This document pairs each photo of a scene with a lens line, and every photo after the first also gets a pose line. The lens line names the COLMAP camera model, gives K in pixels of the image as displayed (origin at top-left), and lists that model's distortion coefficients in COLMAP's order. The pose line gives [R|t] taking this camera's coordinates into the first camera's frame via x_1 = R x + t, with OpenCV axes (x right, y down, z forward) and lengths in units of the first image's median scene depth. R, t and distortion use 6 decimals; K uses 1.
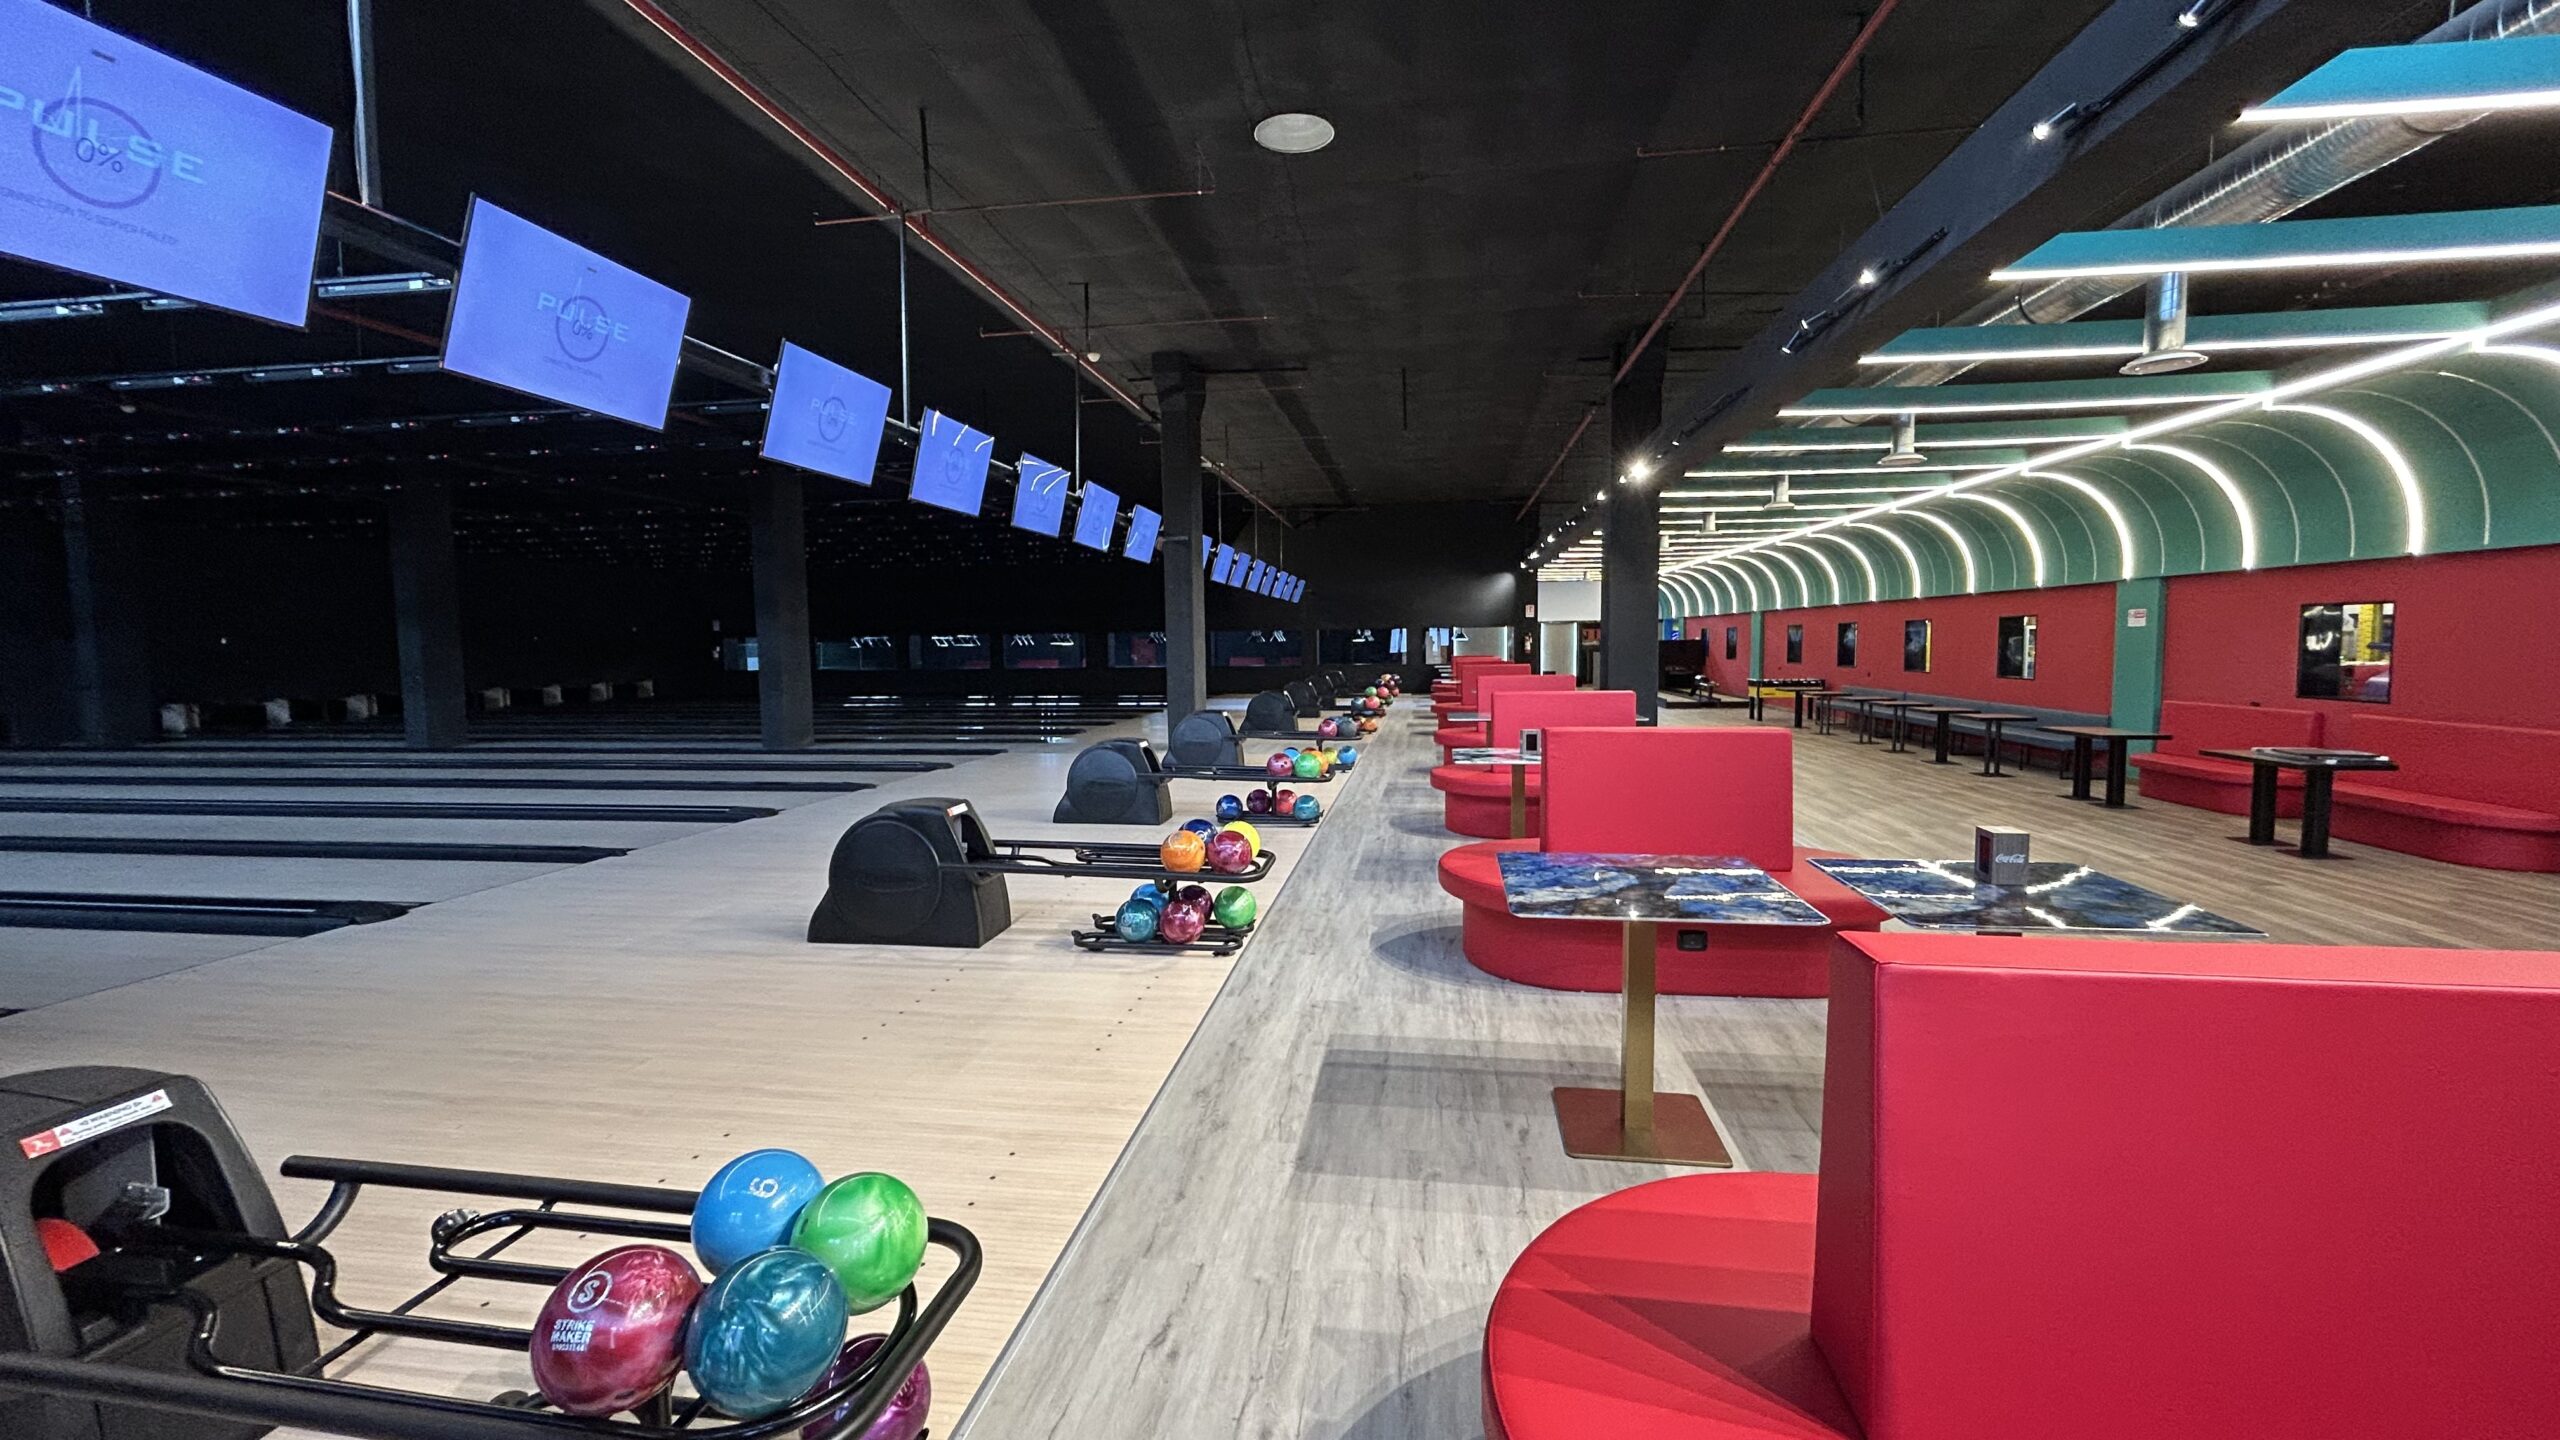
lens RADIAL K [[1042.2, 0, 1284.3], [0, 1042.2, 720.7], [0, 0, 1]] dist [0.002166, 0.000243]
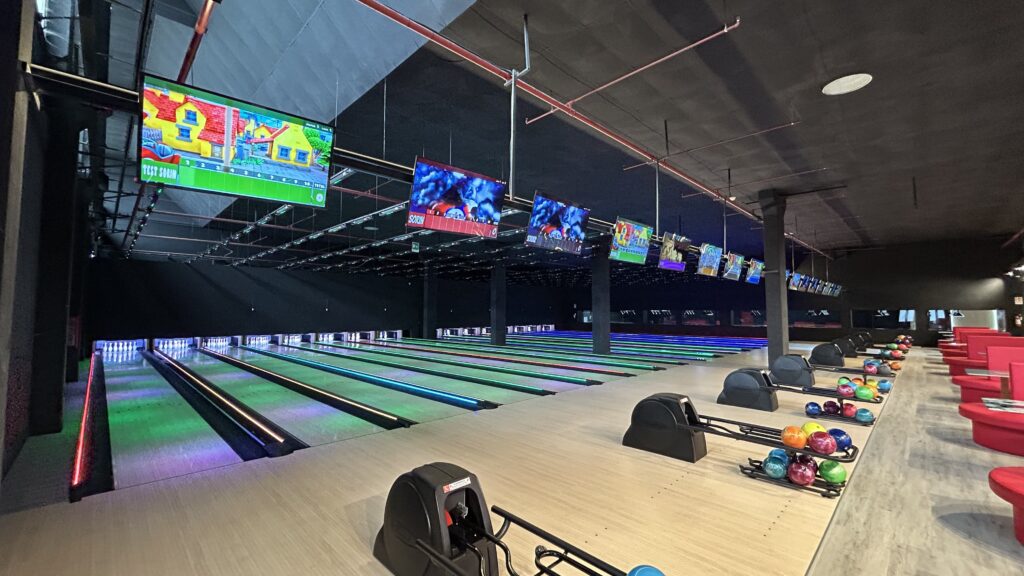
lens RADIAL K [[418.4, 0, 511.2], [0, 418.4, 284.5], [0, 0, 1]] dist [0.005587, 0.000218]
pose [[0.803396, -0.023002, -0.595000, -0.053793], [-0.057070, 0.991679, -0.115396, -0.043085], [0.592704, 0.126665, 0.795398, -0.028350]]
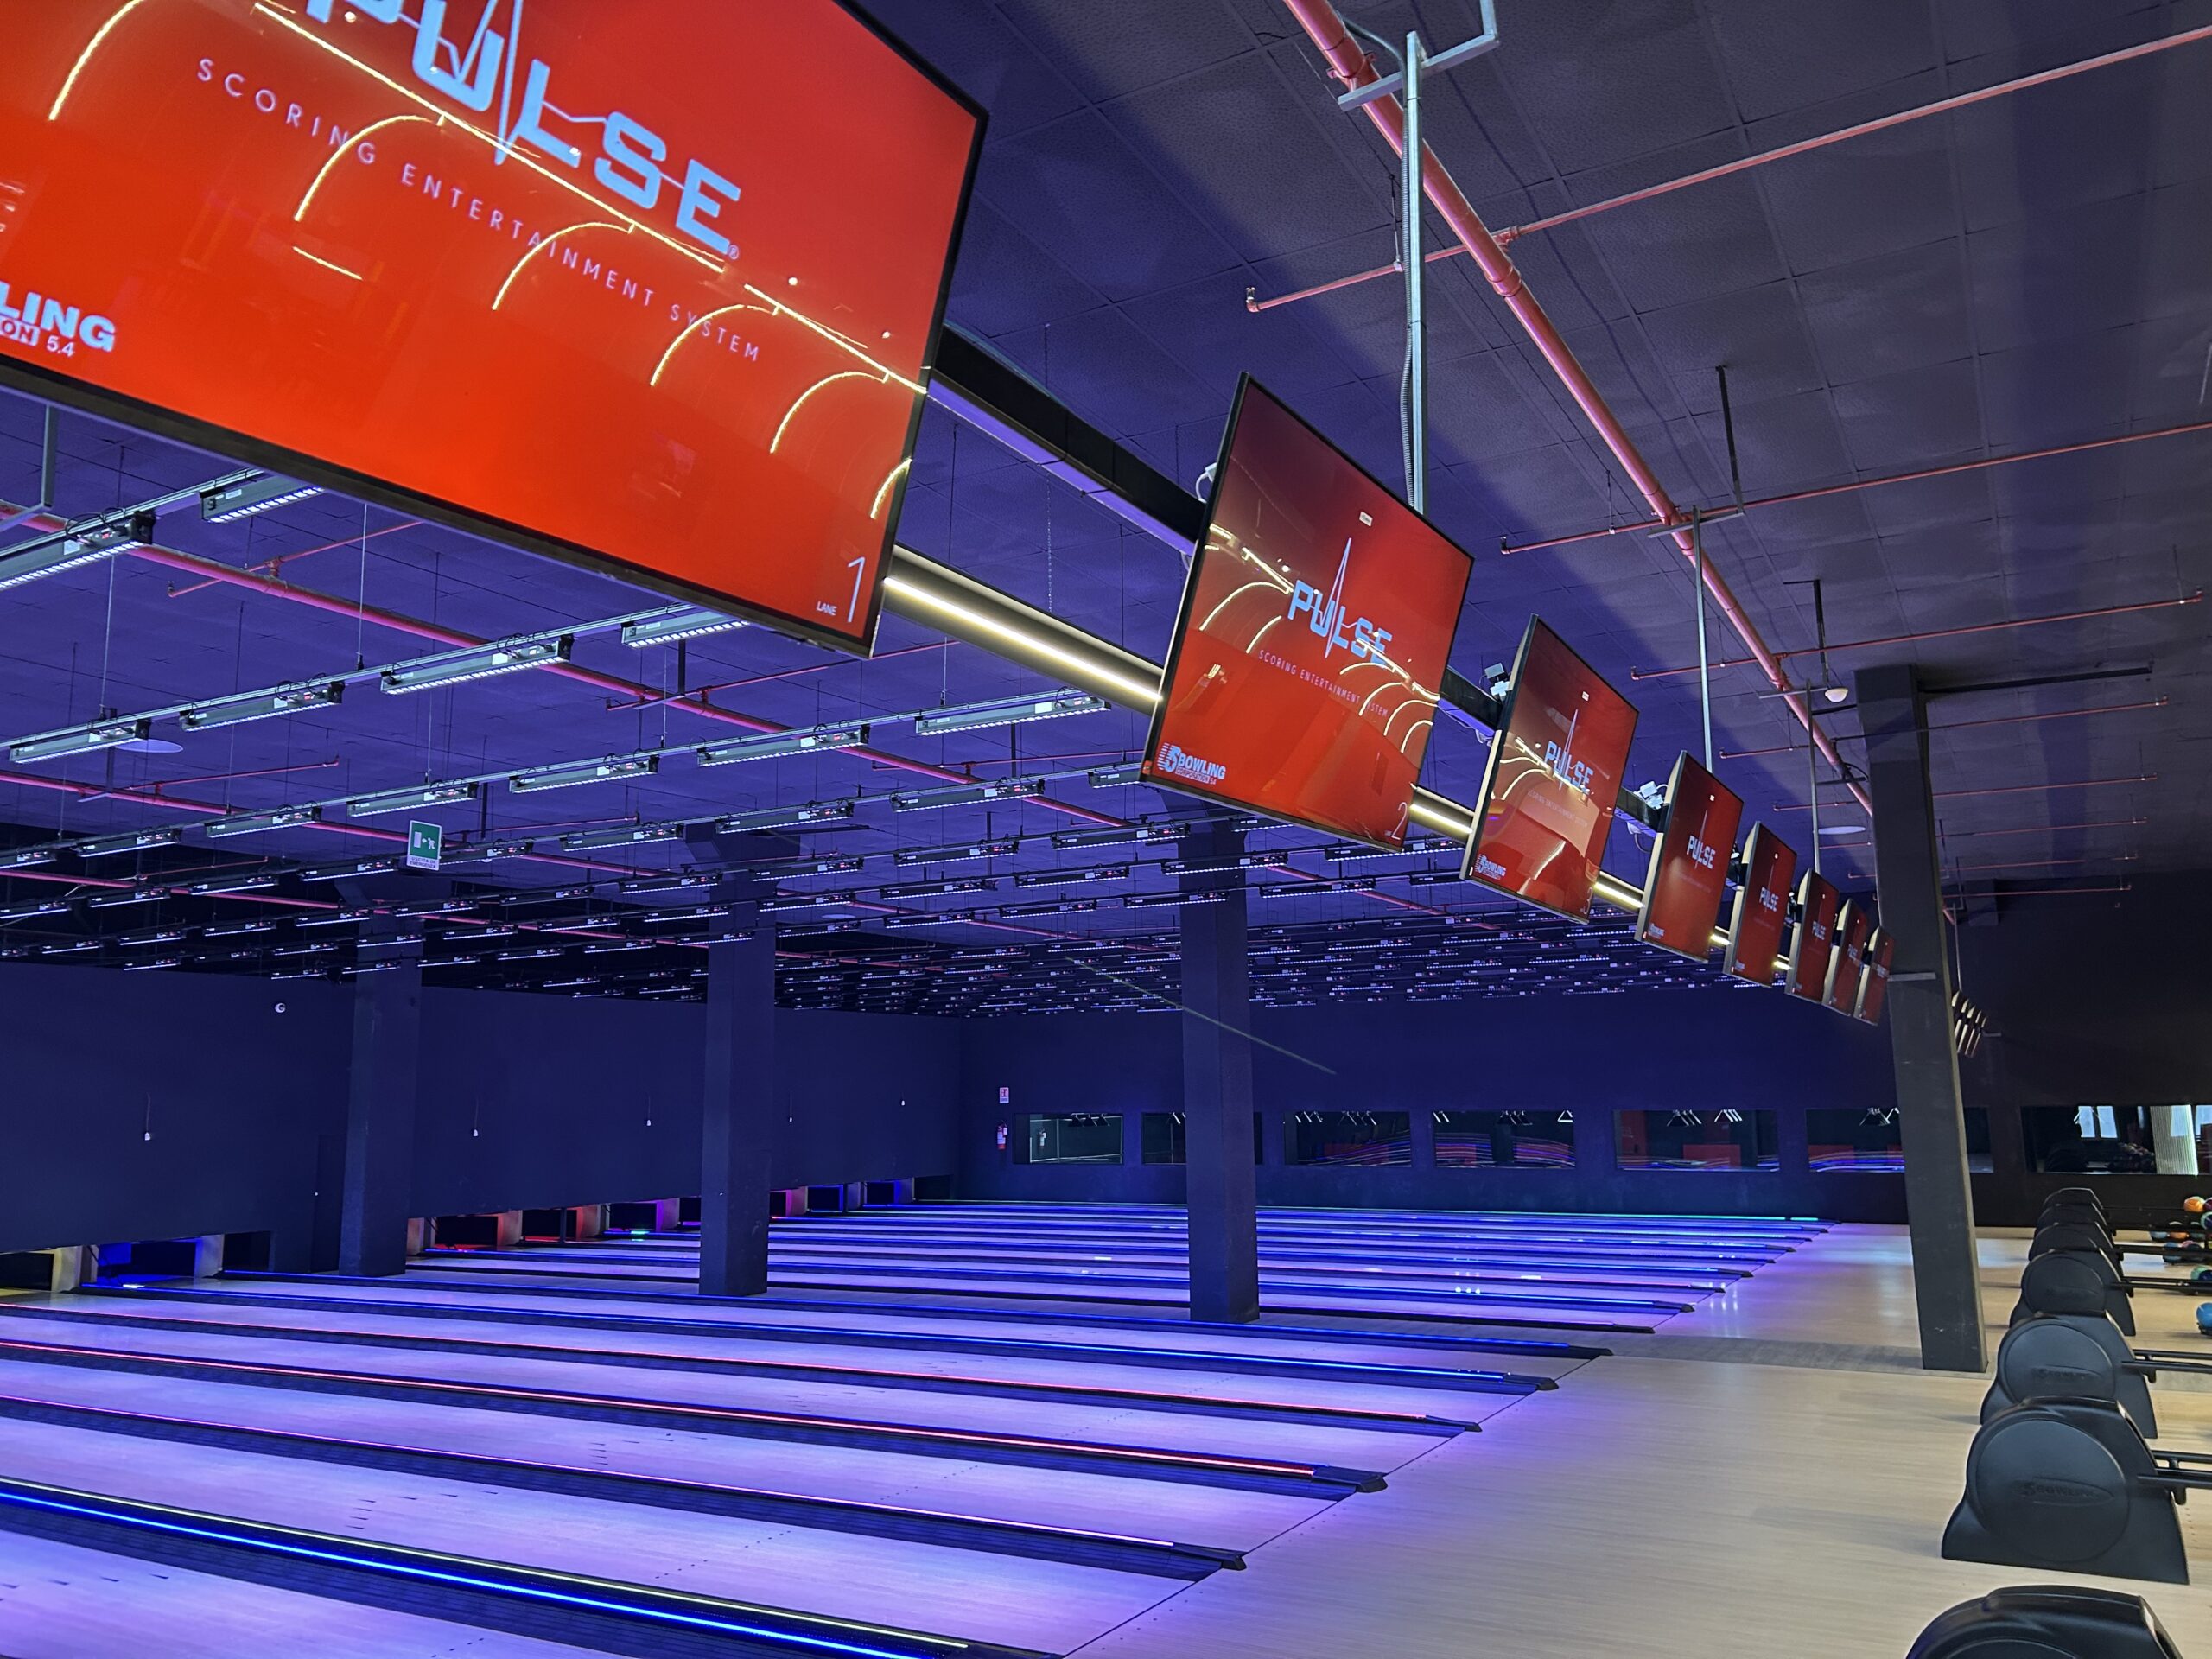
lens RADIAL K [[1684.6, 0, 1106.9], [0, 1684.6, 831.8], [0, 0, 1]] dist [0.028448, -0.000569]
pose [[0.932247, -0.056325, -0.357411, -0.464071], [-0.027099, 0.974166, -0.224203, -0.087513], [0.360806, 0.218698, 0.906637, -0.024486]]
